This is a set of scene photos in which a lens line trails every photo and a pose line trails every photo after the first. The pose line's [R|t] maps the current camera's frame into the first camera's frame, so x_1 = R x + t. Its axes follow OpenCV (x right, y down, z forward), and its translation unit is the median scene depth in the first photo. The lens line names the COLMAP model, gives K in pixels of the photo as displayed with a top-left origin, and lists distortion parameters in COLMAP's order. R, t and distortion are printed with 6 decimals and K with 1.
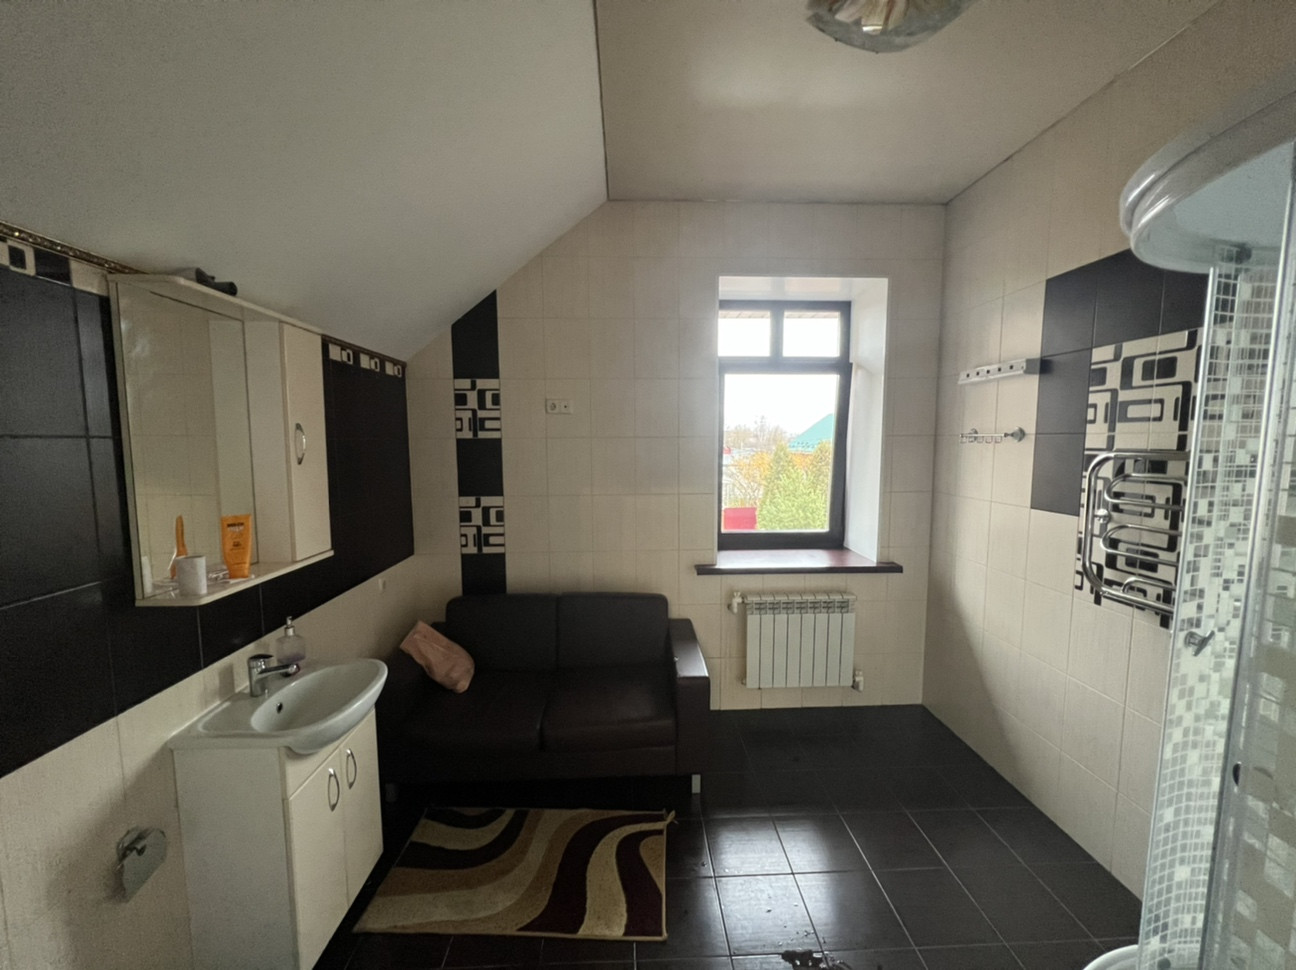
lens RADIAL K [[519.8, 0, 645.3], [0, 519.8, 488.3], [0, 0, 1]] dist [-0.001169, 0.000548]
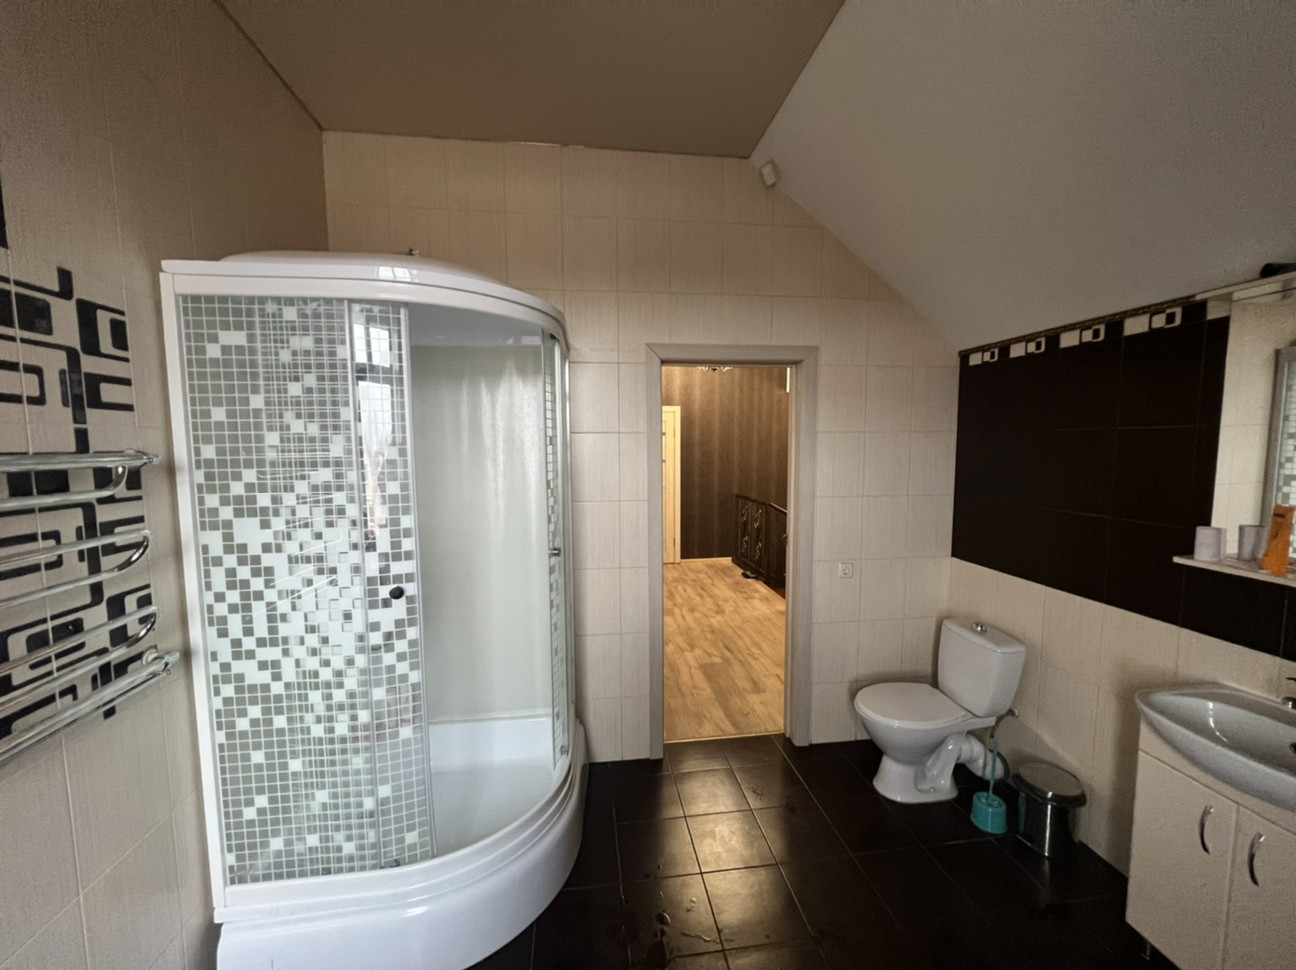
lens RADIAL K [[520.8, 0, 650.1], [0, 520.8, 483.9], [0, 0, 1]] dist [-0.001177, -0.000029]
pose [[-0.994212, 0.014862, -0.106406, 0.368111], [-0.004058, 0.984485, 0.175424, -0.146662], [0.107362, 0.174840, -0.978726, 1.659049]]
